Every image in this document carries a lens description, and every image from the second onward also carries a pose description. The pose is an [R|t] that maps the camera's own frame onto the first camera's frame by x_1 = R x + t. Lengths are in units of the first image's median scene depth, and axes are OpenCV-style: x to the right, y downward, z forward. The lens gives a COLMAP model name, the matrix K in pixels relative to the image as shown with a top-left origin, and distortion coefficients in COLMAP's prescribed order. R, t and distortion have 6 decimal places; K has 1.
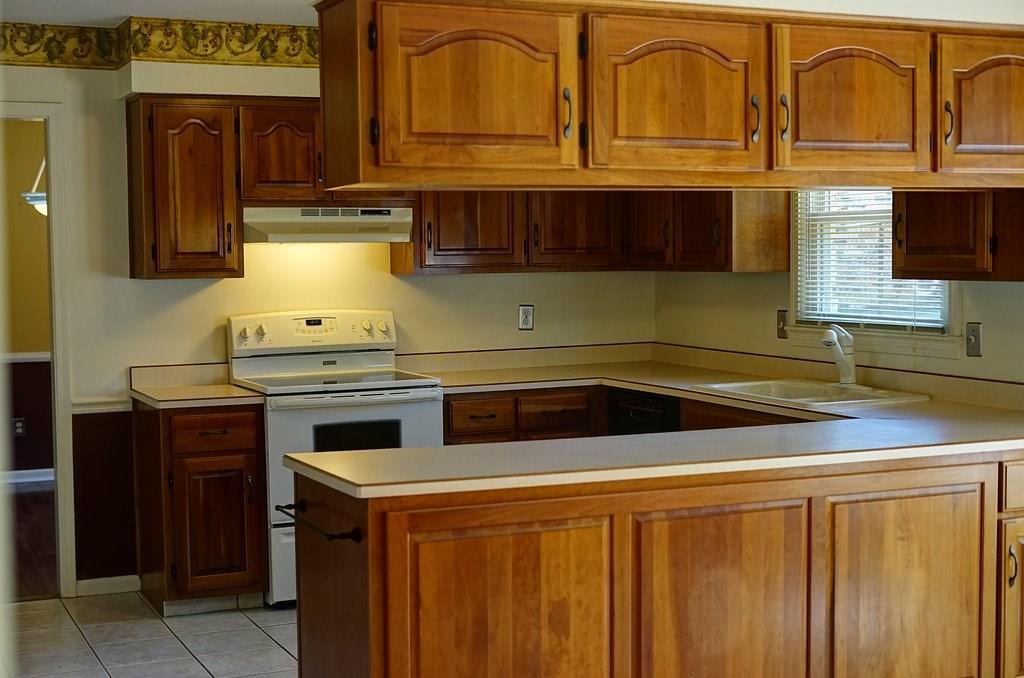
lens RADIAL K [[1494.0, 0, 507.4], [0, 1494.0, 347.2], [0, 0, 1]] dist [-0.057459, 0.000000]
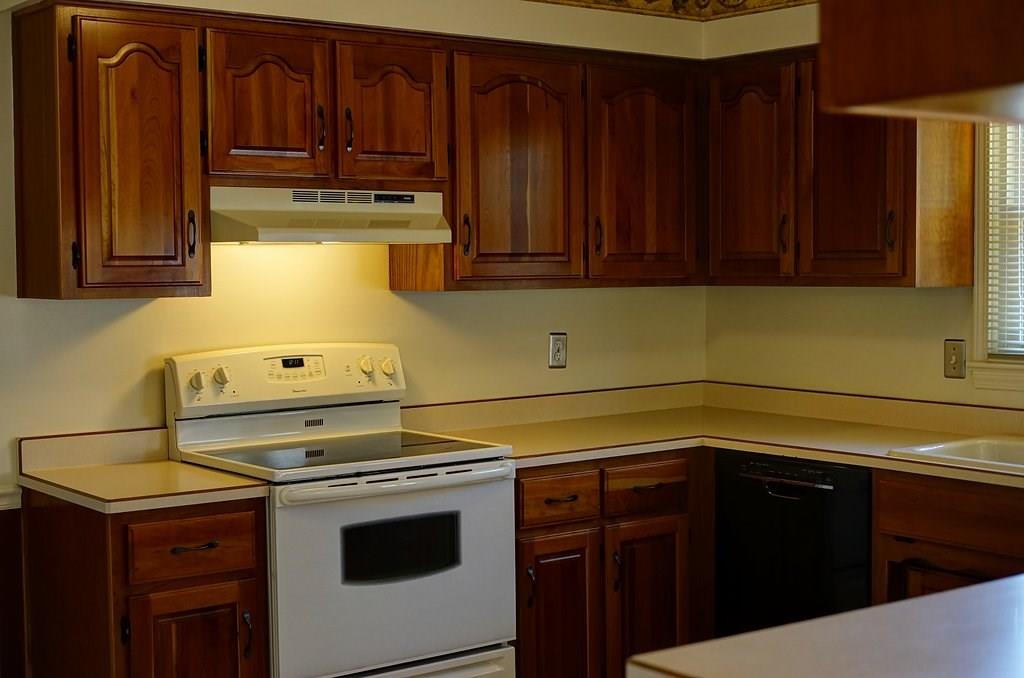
lens RADIAL K [[1494.0, 0, 516.9], [0, 1494.0, 336.2], [0, 0, 1]] dist [-0.057459, 0.000000]
pose [[0.973021, -0.007995, 0.230580, -0.196096], [0.012010, 0.999800, -0.016016, -0.017598], [-0.230405, 0.018353, 0.972922, 0.347480]]
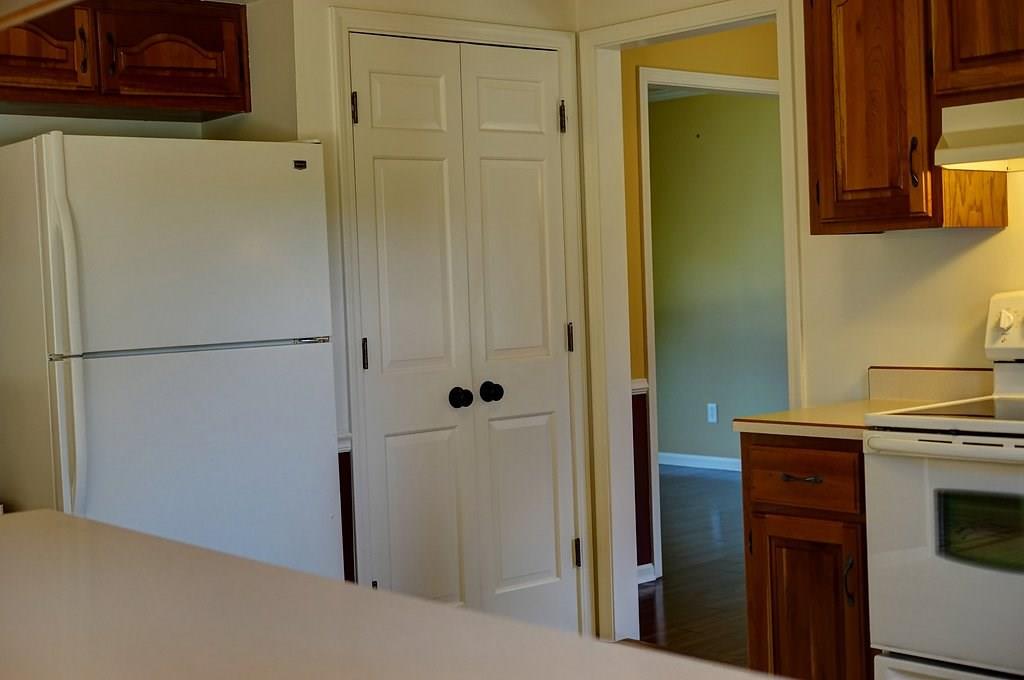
lens RADIAL K [[1494.0, 0, 514.8], [0, 1494.0, 333.8], [0, 0, 1]] dist [-0.057459, 0.000000]
pose [[0.299229, 0.038222, -0.953416, 0.336107], [-0.025014, 0.999168, 0.032205, -0.019019], [0.953854, 0.014212, 0.299936, 0.659516]]
